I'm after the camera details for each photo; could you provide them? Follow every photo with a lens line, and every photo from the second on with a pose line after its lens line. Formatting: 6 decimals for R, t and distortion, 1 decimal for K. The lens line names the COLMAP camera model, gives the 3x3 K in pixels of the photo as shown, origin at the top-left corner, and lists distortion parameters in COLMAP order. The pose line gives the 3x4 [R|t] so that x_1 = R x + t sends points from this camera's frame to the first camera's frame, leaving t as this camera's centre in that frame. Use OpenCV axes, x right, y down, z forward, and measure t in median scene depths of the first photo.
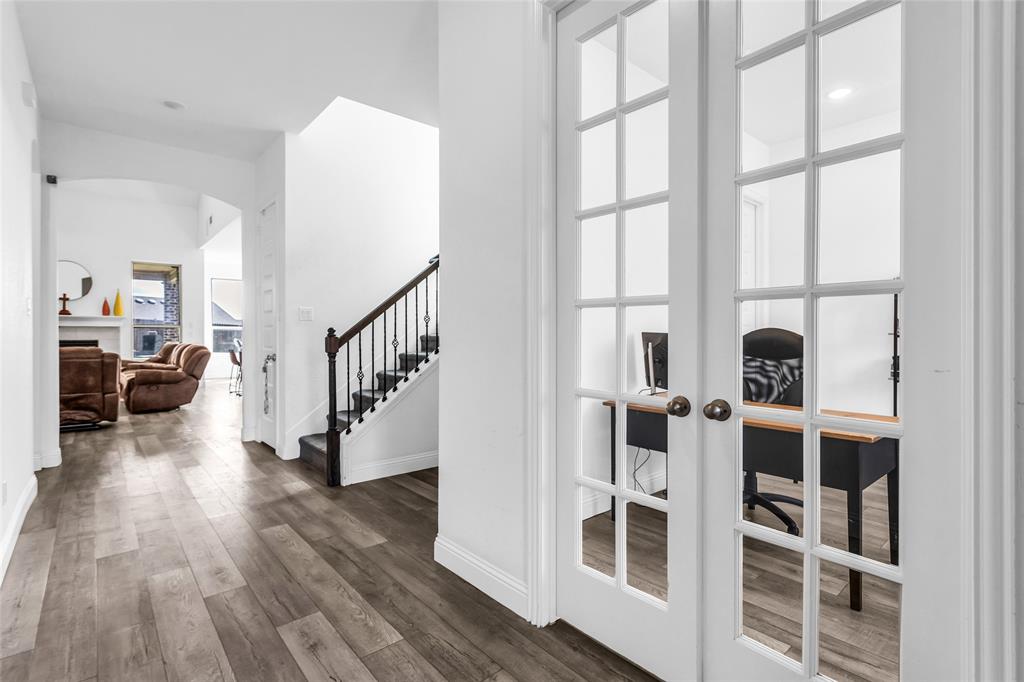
lens RADIAL K [[490.6, 0, 513.2], [0, 490.6, 339.2], [0, 0, 1]] dist [0.002093, 0.000468]
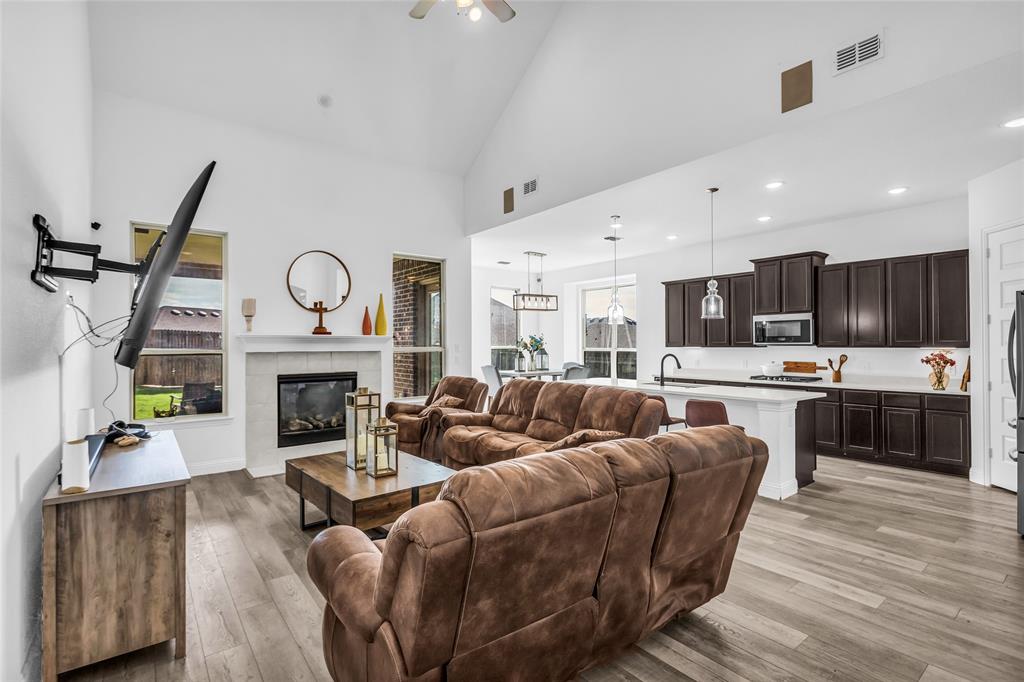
lens RADIAL K [[481.1, 0, 507.9], [0, 481.1, 341.5], [0, 0, 1]] dist [-0.000659, -0.000158]
pose [[0.998884, -0.000861, -0.047213, -0.612706], [0.000043, 0.999850, -0.017328, -0.027803], [0.047221, 0.017307, 0.998735, 0.364765]]
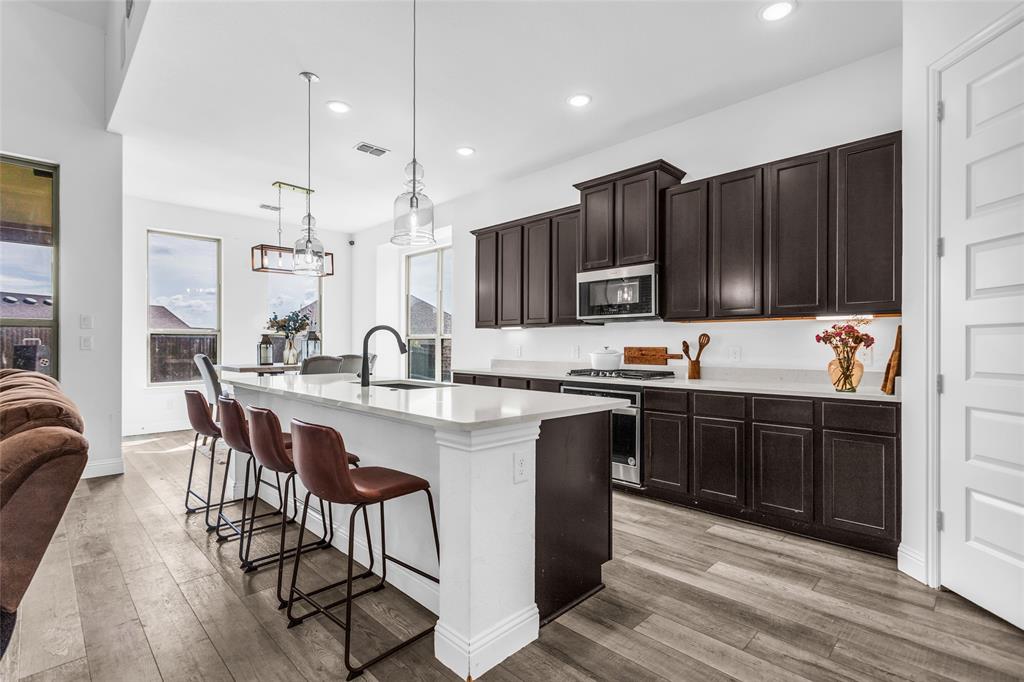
lens RADIAL K [[481.1, 0, 510.1], [0, 481.1, 346.2], [0, 0, 1]] dist [-0.000659, -0.000158]
pose [[0.997118, 0.006218, 0.075612, -0.379673], [-0.005483, 0.999936, -0.009927, -0.006359], [-0.075669, 0.009484, 0.997088, 0.652004]]
